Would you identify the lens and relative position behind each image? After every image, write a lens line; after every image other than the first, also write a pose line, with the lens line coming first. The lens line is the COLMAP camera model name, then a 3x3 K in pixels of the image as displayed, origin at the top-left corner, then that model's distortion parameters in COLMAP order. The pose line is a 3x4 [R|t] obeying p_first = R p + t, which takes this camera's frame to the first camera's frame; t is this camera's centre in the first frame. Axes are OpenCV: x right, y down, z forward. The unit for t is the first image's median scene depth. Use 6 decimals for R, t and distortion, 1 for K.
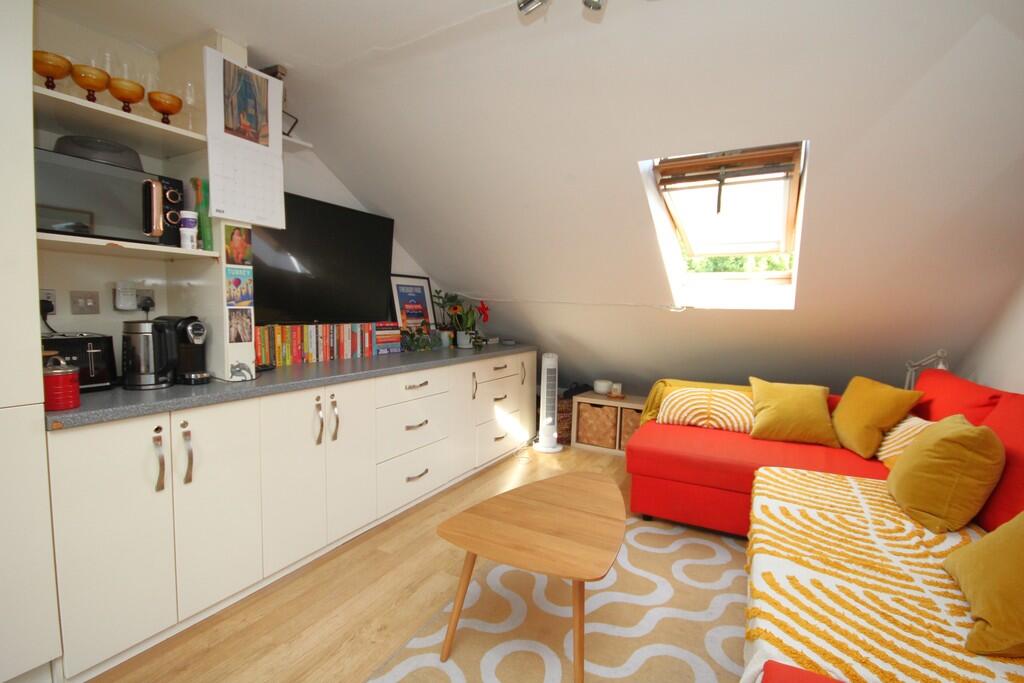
lens RADIAL K [[475.6, 0, 516.7], [0, 475.6, 339.3], [0, 0, 1]] dist [-0.000730, -0.000136]
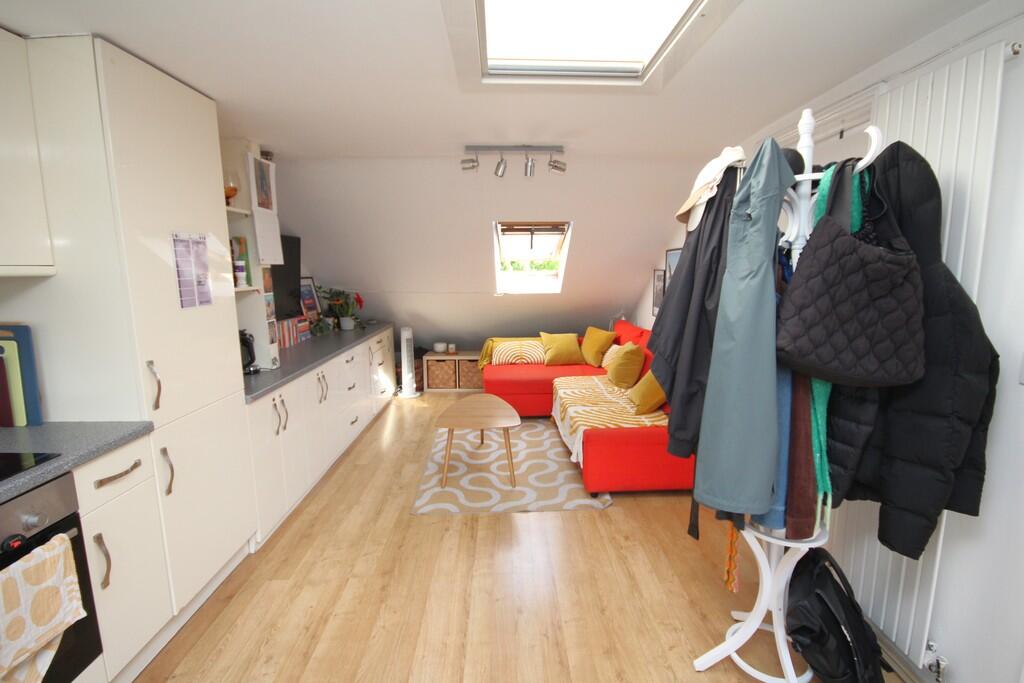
lens RADIAL K [[475.6, 0, 516.7], [0, 475.6, 339.3], [0, 0, 1]] dist [-0.000730, -0.000136]
pose [[0.868910, -0.101951, 0.484357, -0.478984], [0.059393, 0.992963, 0.102457, -0.086917], [-0.491394, -0.060258, 0.868851, -0.527786]]
